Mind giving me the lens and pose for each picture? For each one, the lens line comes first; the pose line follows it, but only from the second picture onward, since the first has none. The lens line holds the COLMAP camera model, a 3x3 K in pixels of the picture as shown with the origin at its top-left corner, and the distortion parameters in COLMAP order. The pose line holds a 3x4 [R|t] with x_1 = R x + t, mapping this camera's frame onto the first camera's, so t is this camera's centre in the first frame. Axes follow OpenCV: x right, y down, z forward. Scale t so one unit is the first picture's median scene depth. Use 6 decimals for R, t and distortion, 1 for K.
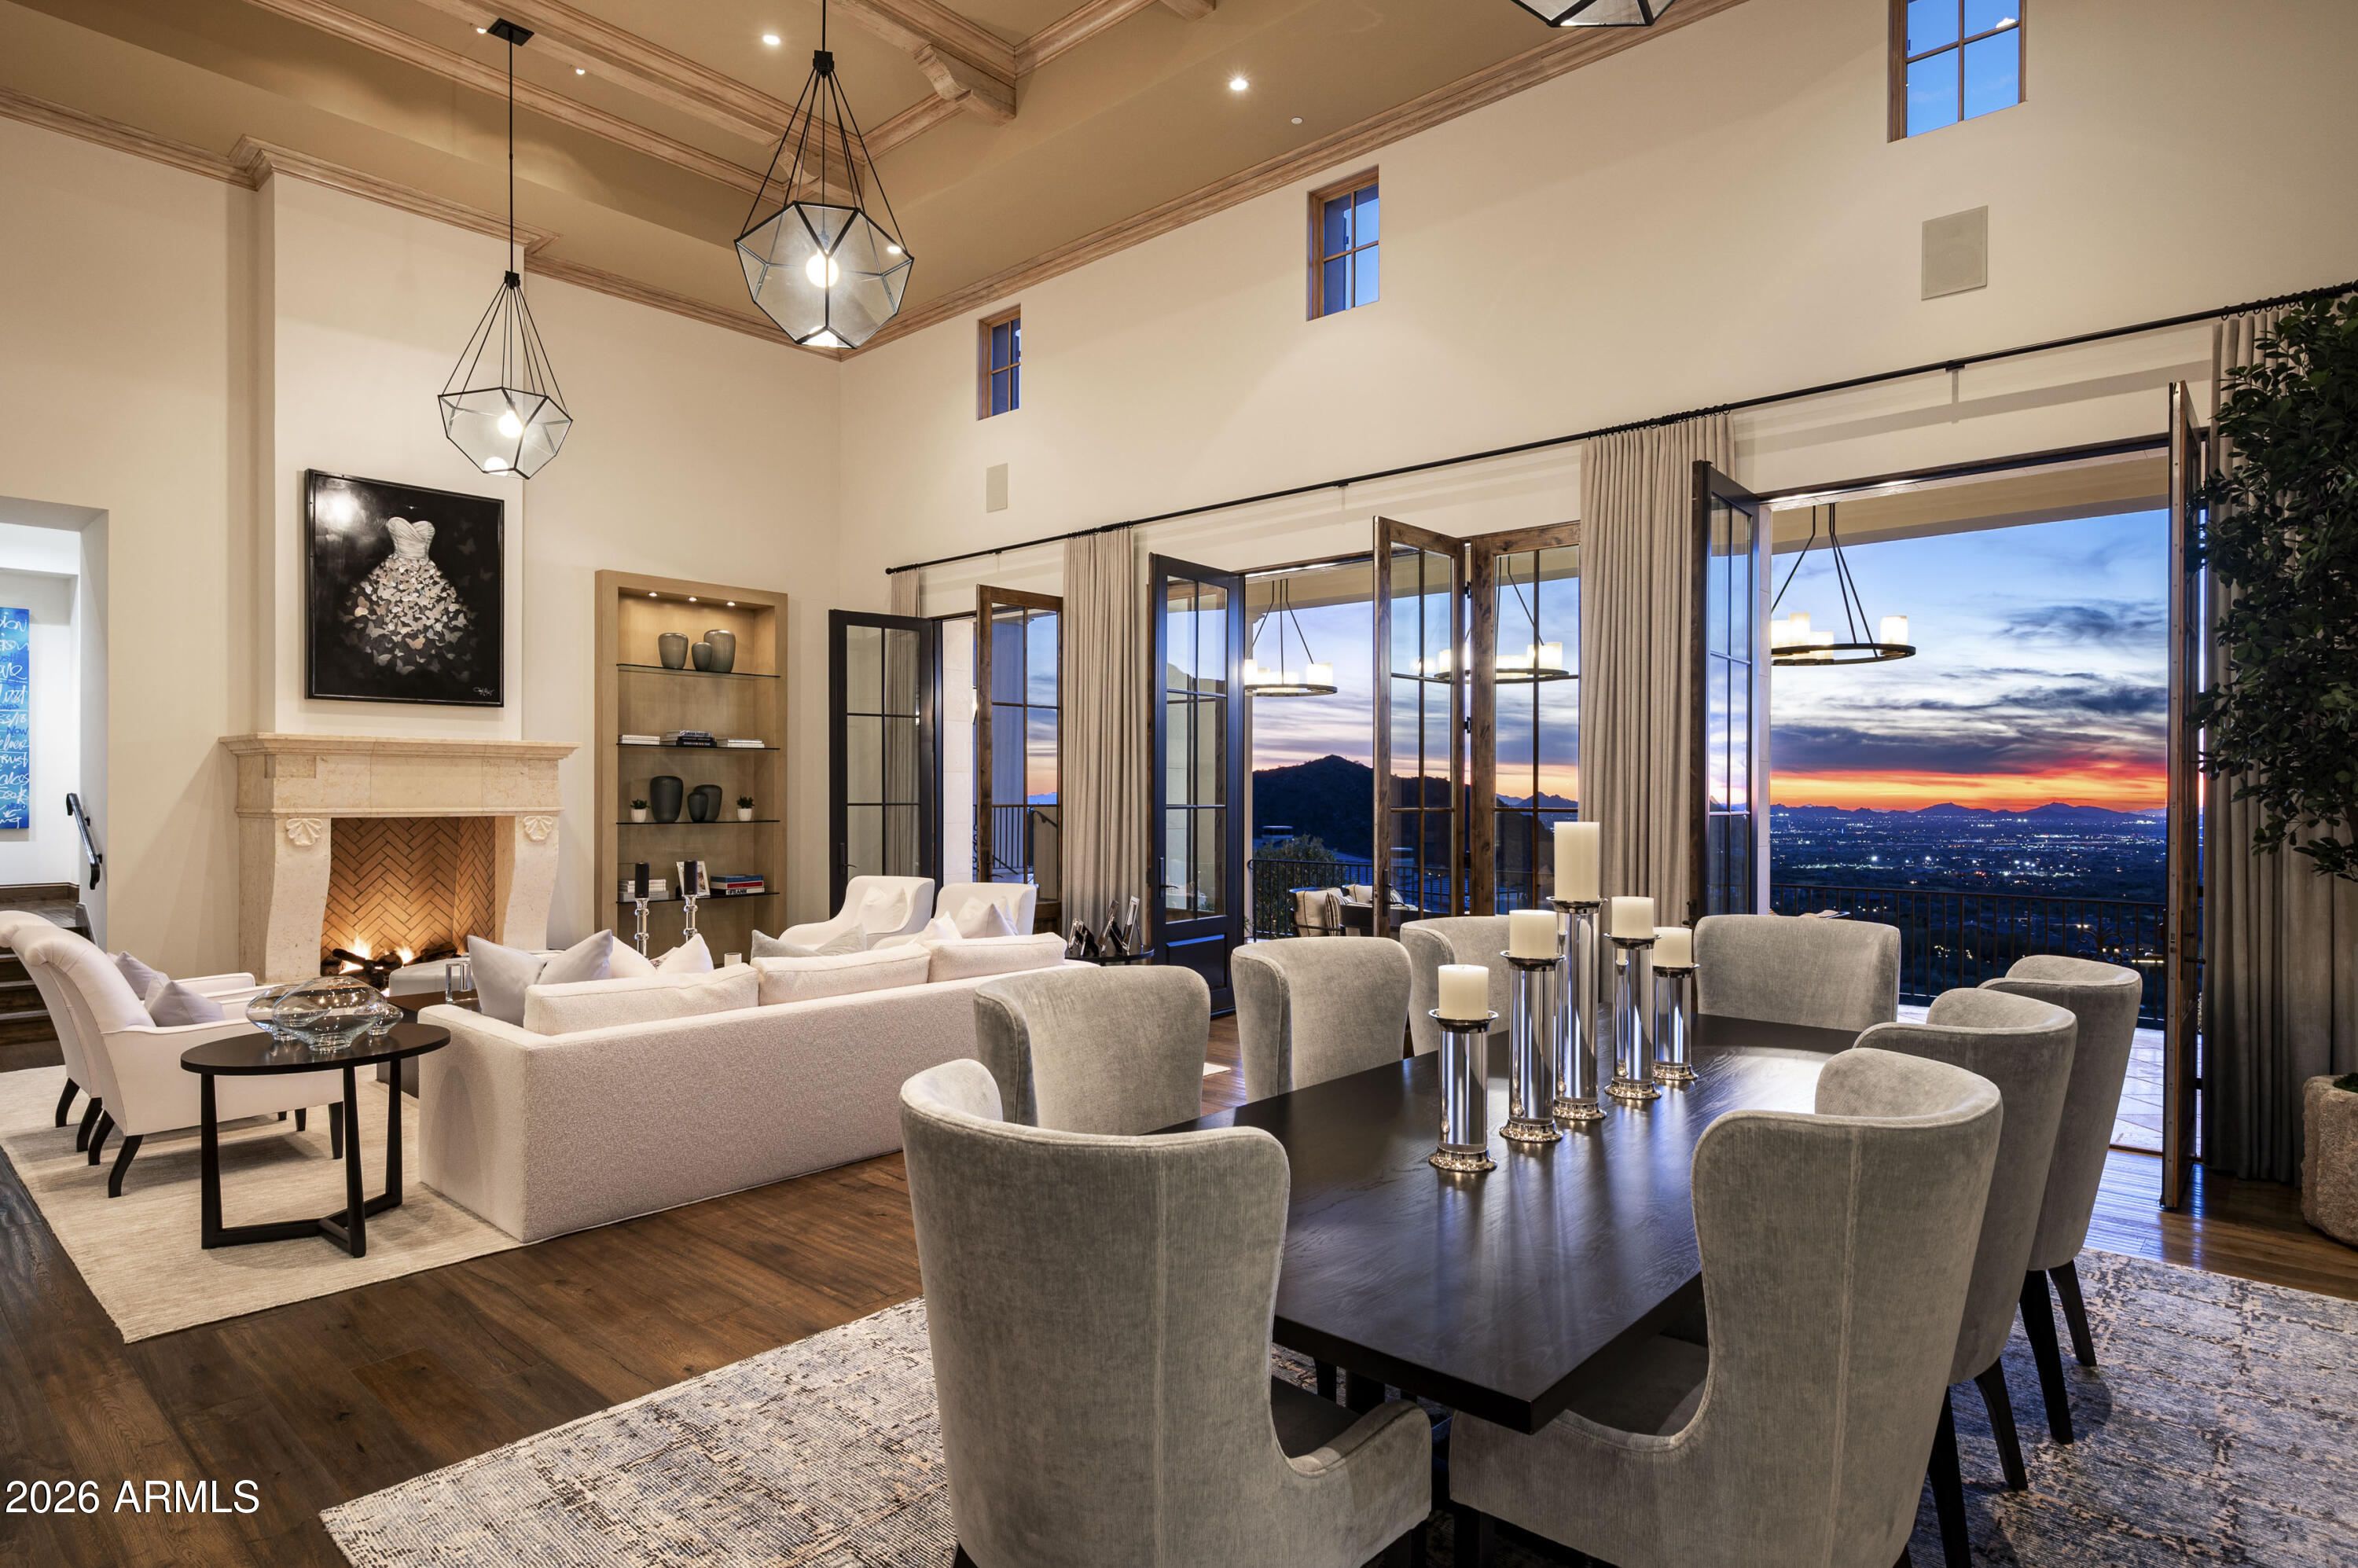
lens RADIAL K [[1269.5, 0, 1185.3], [0, 1269.5, 796.4], [0, 0, 1]] dist [0.000456, 0.000055]
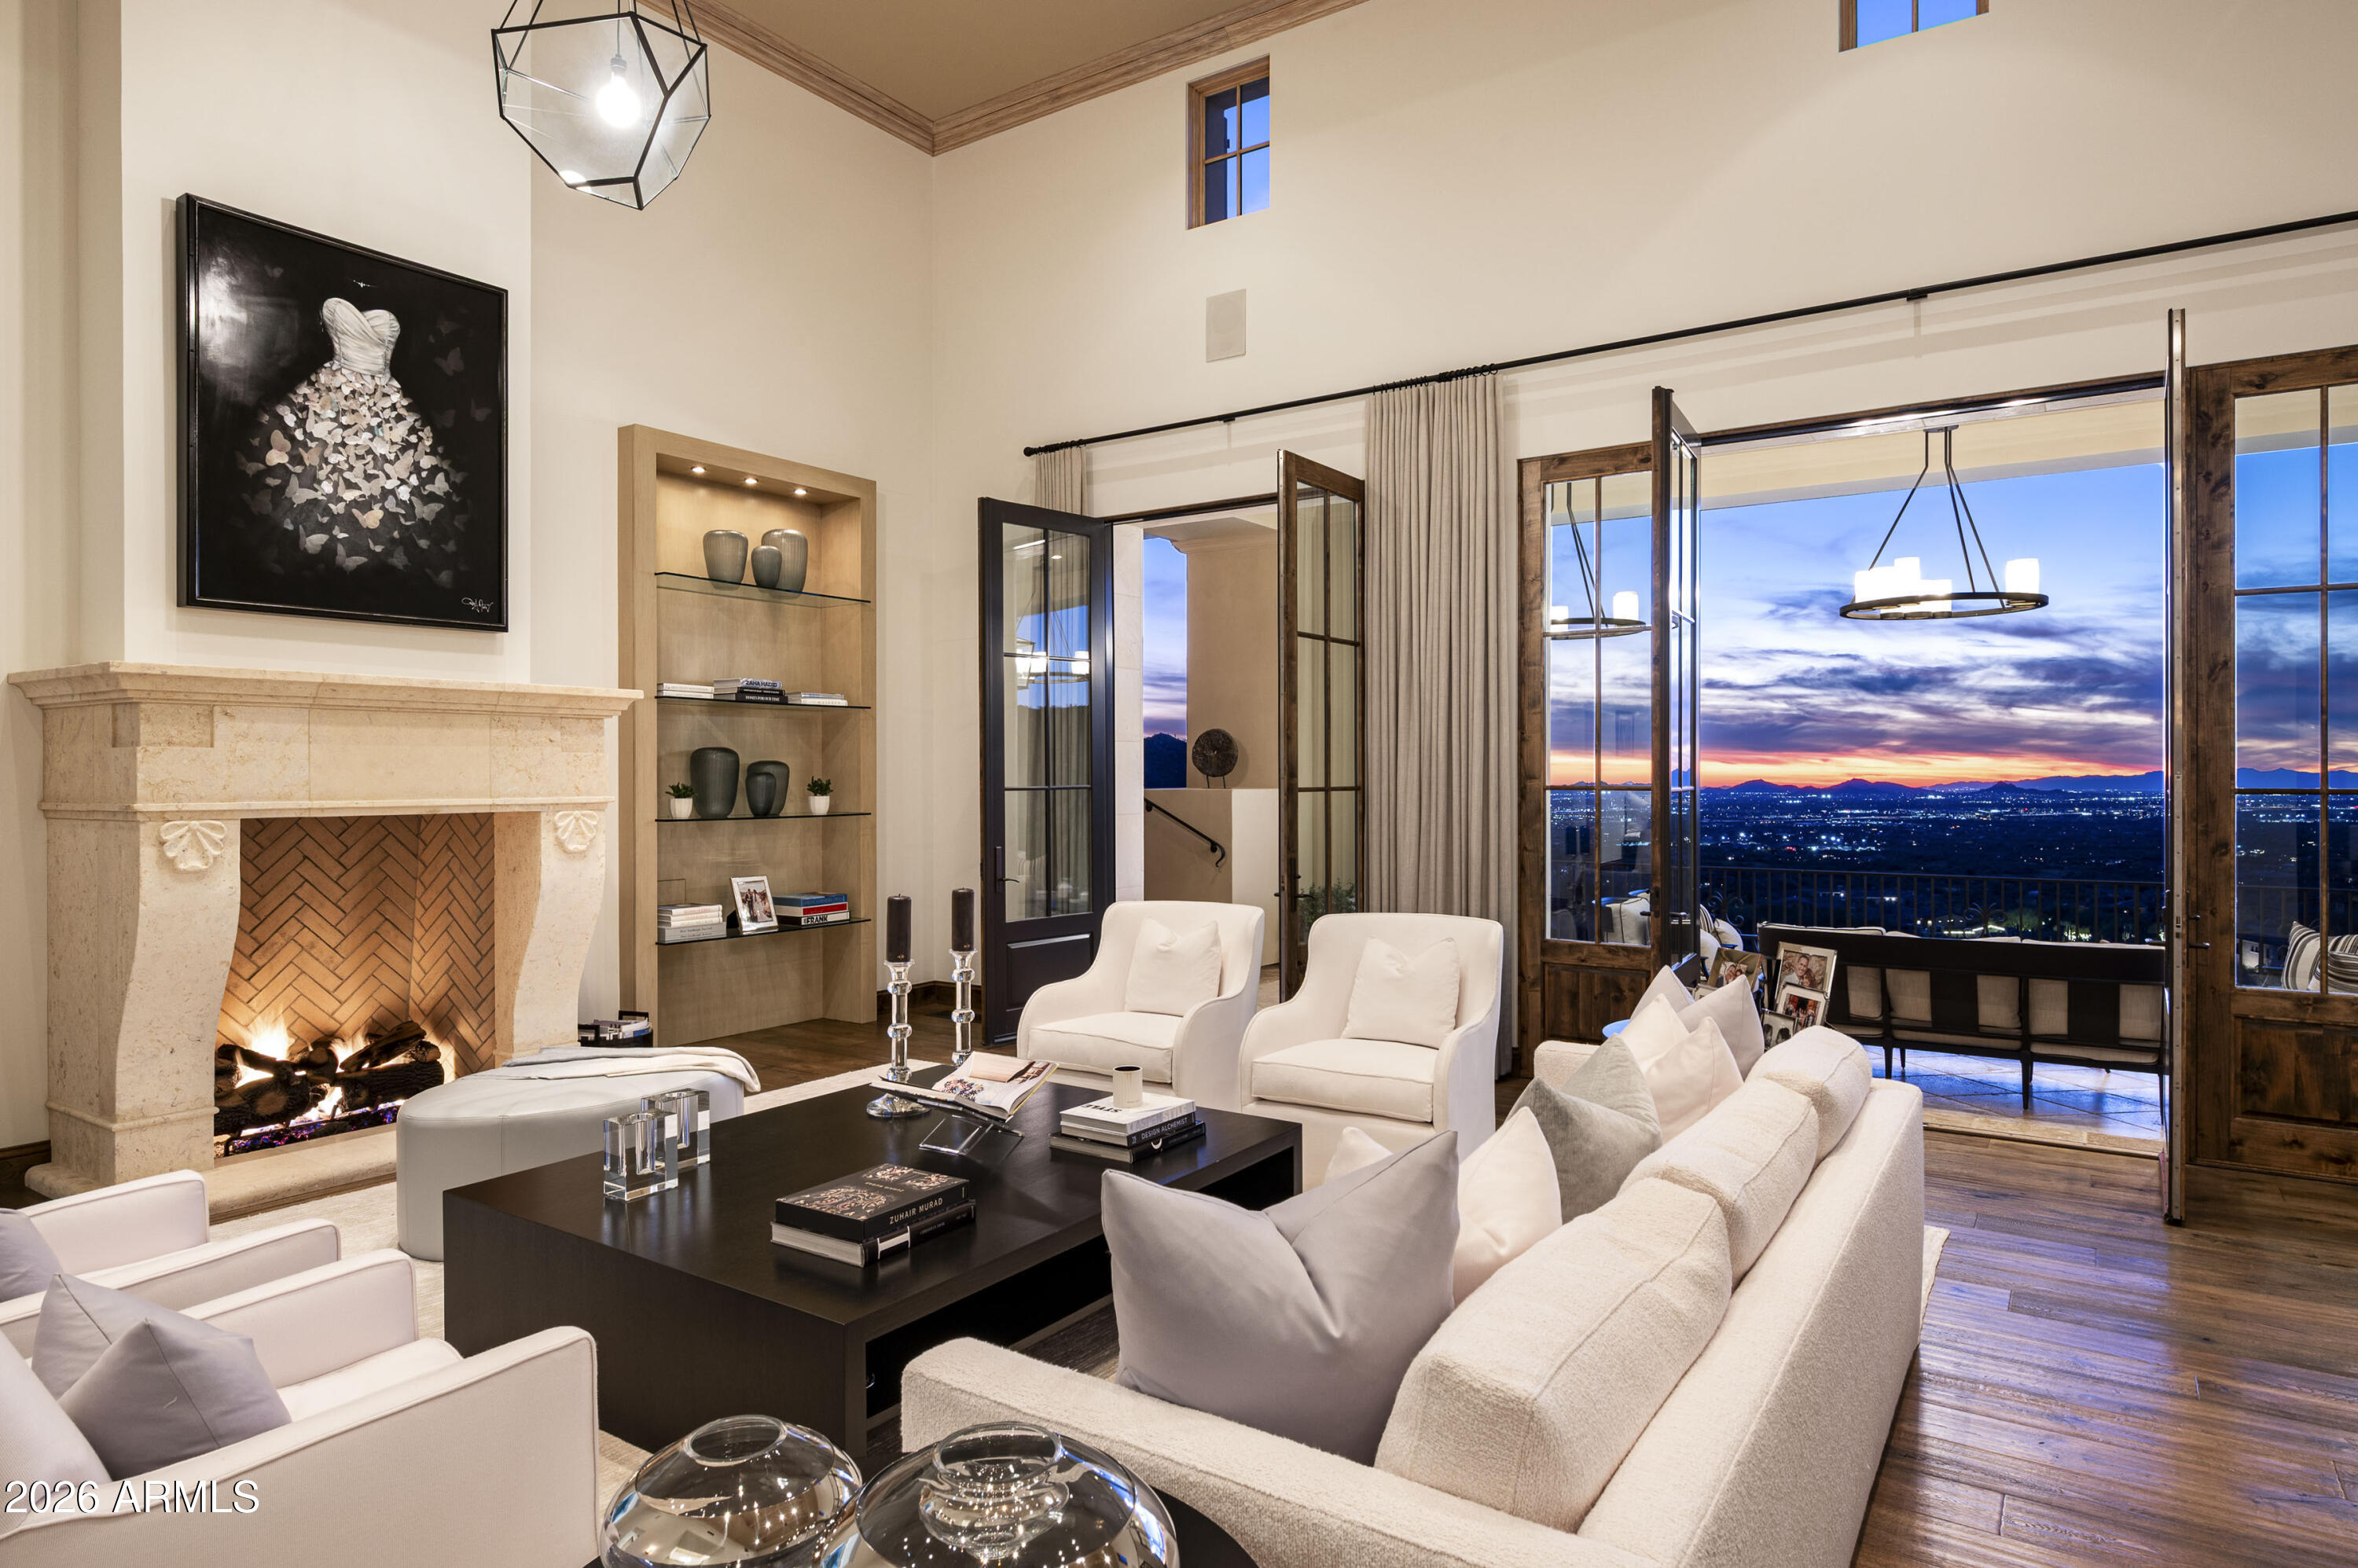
lens RADIAL K [[1334.7, 0, 1181.6], [0, 1334.7, 776.8], [0, 0, 1]] dist [-0.001281, -0.000023]
pose [[0.990443, -0.004969, 0.137833, -0.306065], [0.004946, 0.999988, 0.000510, 0.000214], [-0.137834, 0.000176, 0.990455, 0.324407]]
